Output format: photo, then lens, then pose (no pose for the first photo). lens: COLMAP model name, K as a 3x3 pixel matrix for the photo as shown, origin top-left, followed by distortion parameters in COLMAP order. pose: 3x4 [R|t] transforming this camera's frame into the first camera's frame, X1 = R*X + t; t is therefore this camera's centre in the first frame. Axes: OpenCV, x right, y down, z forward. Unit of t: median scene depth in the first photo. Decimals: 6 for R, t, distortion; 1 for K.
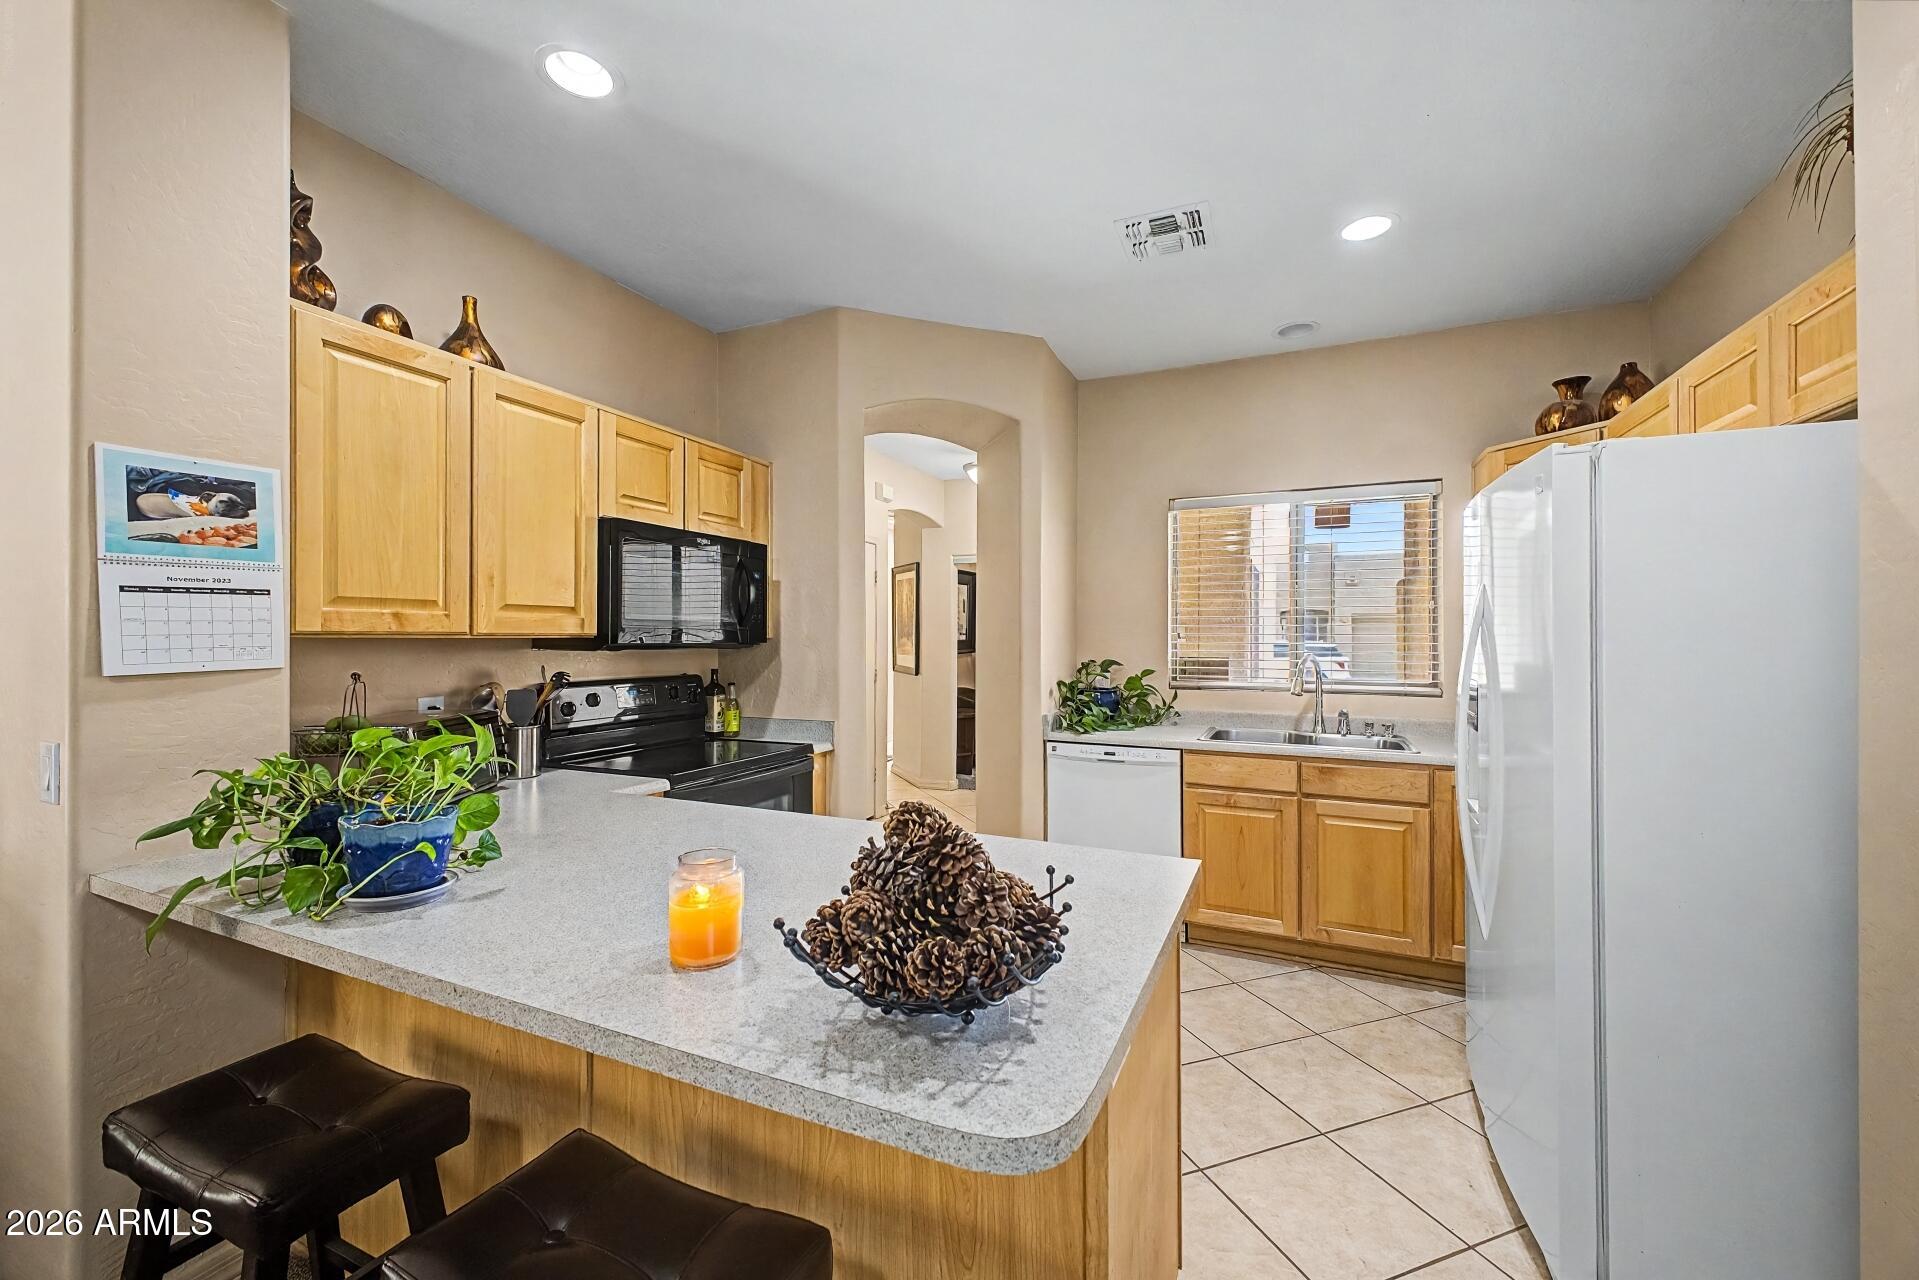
lens RADIAL K [[757.6, 0, 958.1], [0, 757.6, 638.8], [0, 0, 1]] dist [0.022294, -0.008173]
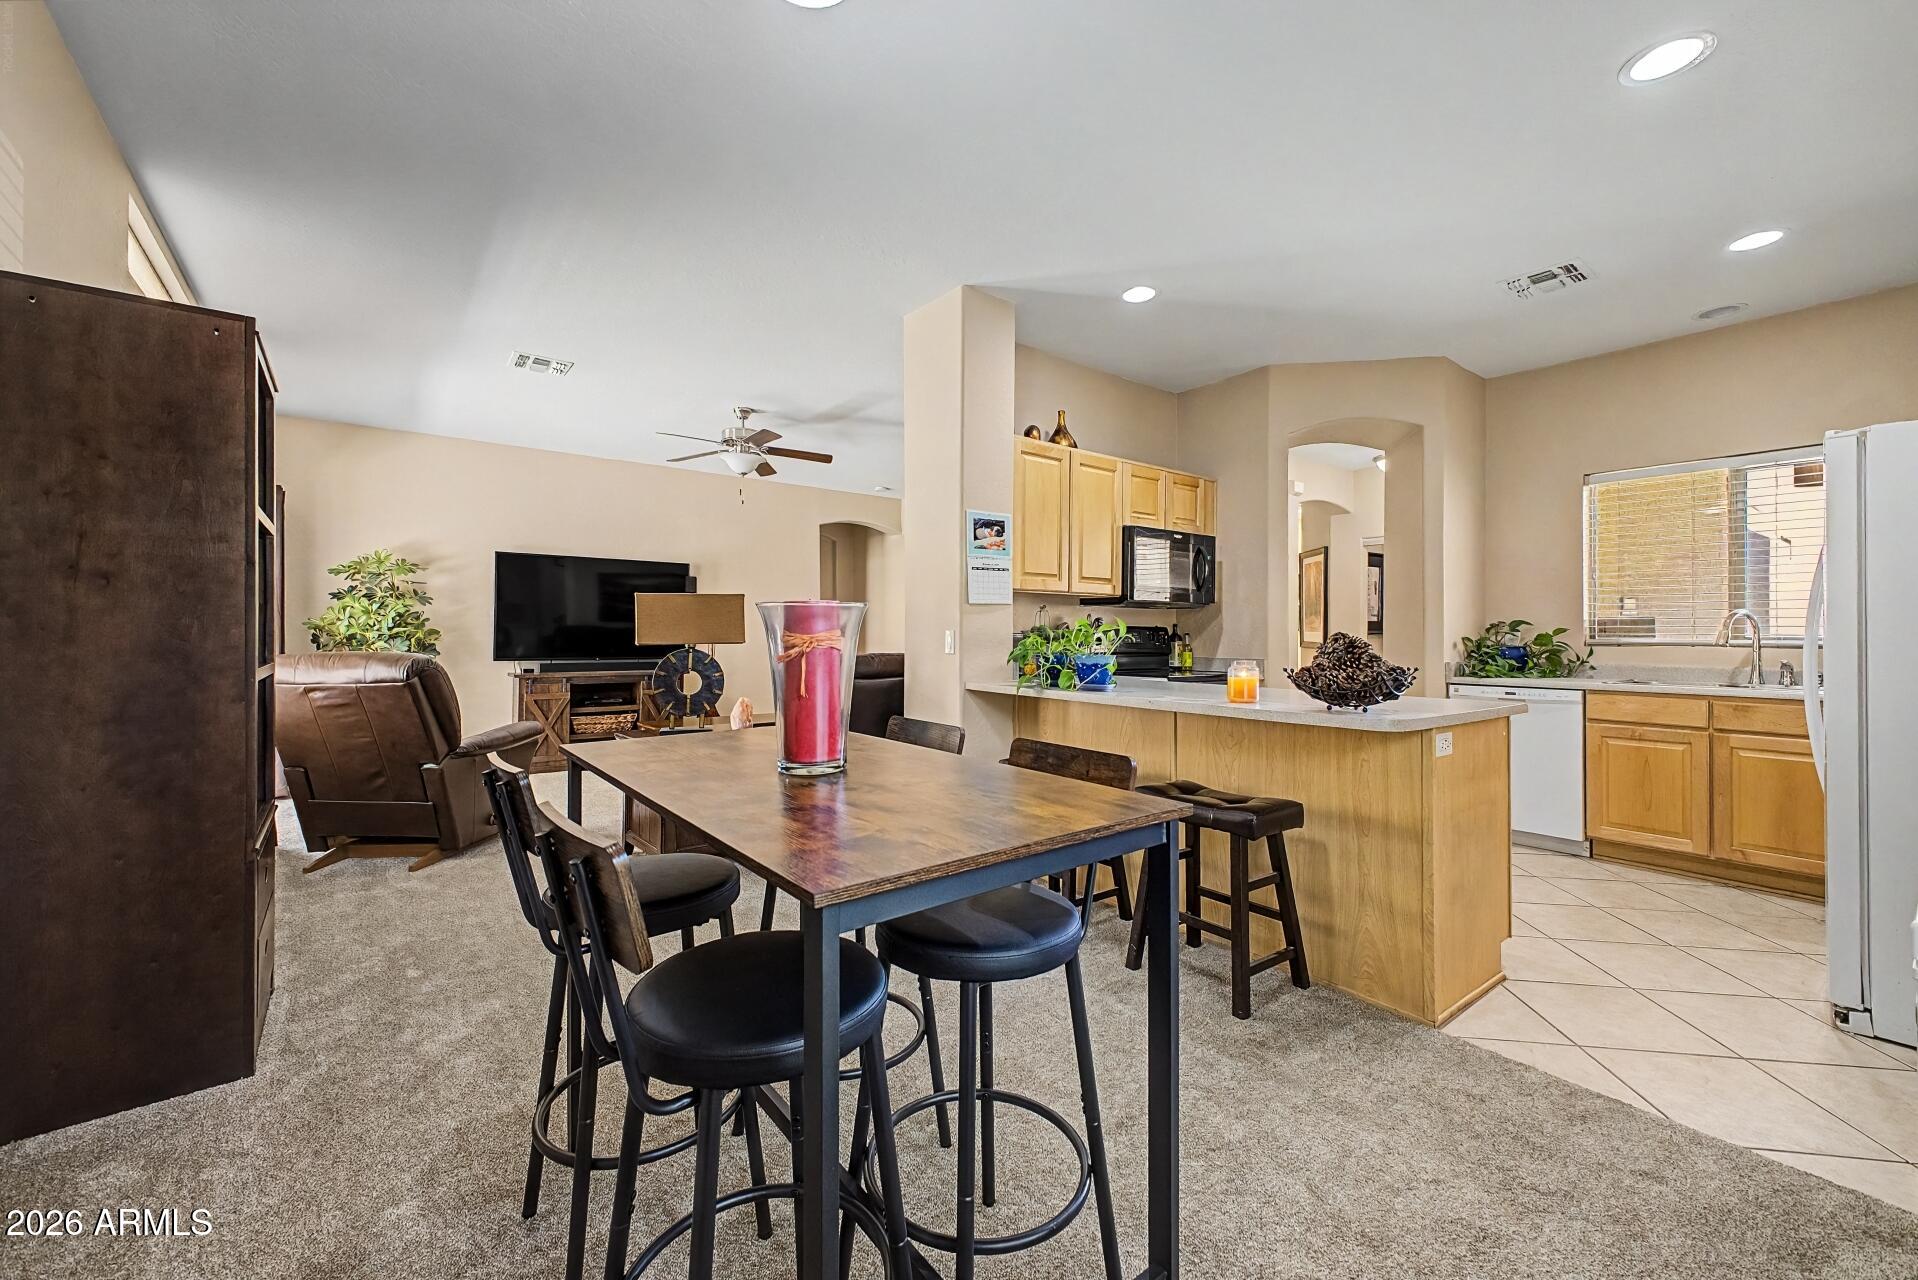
lens RADIAL K [[770.6, 0, 947.2], [0, 770.6, 629.0], [0, 0, 1]] dist [0.018660, -0.009453]
pose [[0.877253, -0.001575, -0.480025, 0.010419], [-0.003650, 0.999944, -0.009952, 0.087126], [0.480014, 0.010483, 0.877198, -0.677609]]
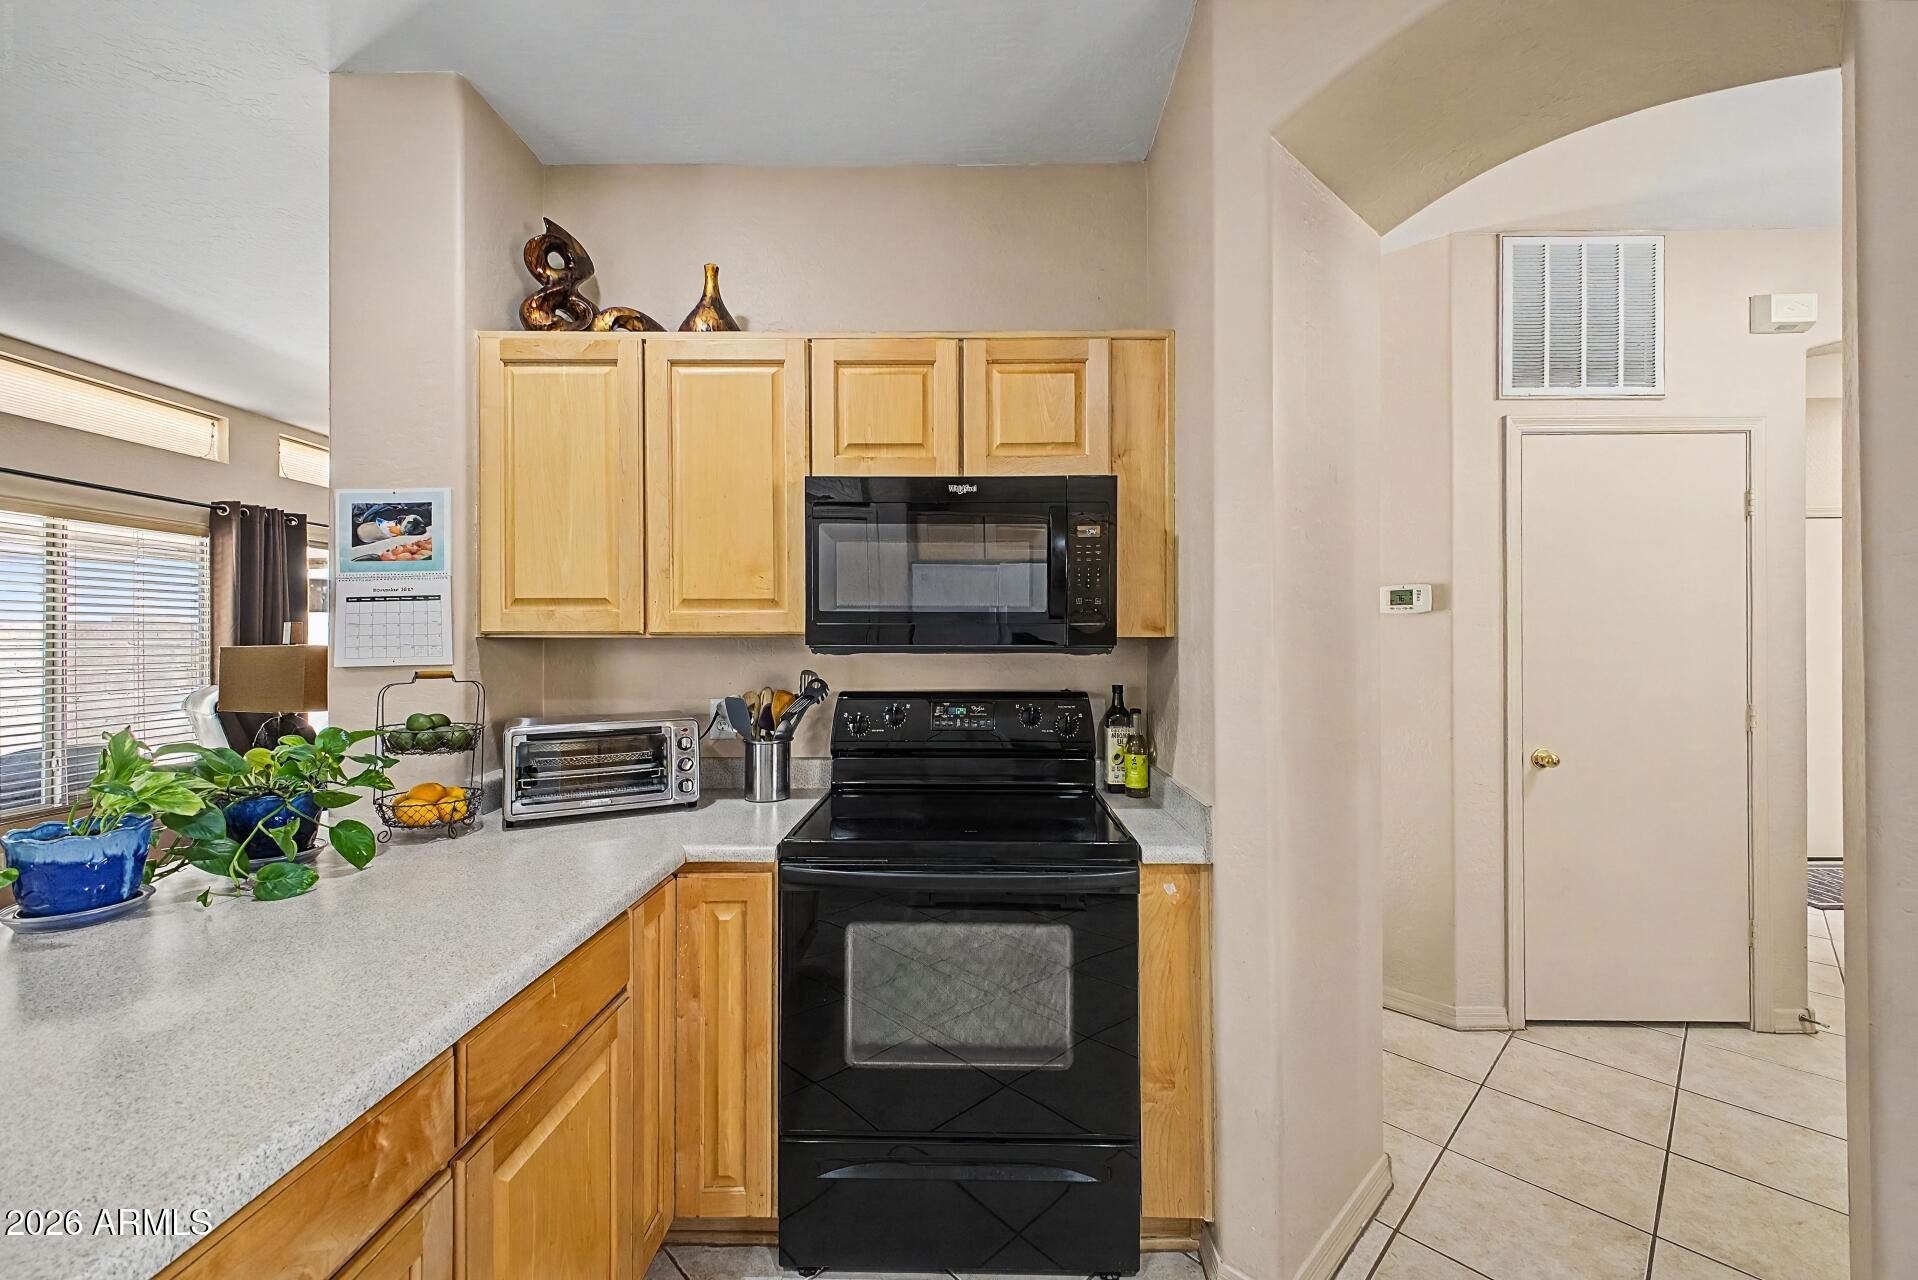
lens RADIAL K [[757.2, 0, 957.6], [0, 757.2, 638.8], [0, 0, 1]] dist [0.022294, -0.008173]
pose [[0.388377, 0.000515, -0.921501, 0.283732], [0.000061, 1.000000, 0.000584, -0.000121], [0.921501, -0.000283, 0.388376, 0.824421]]
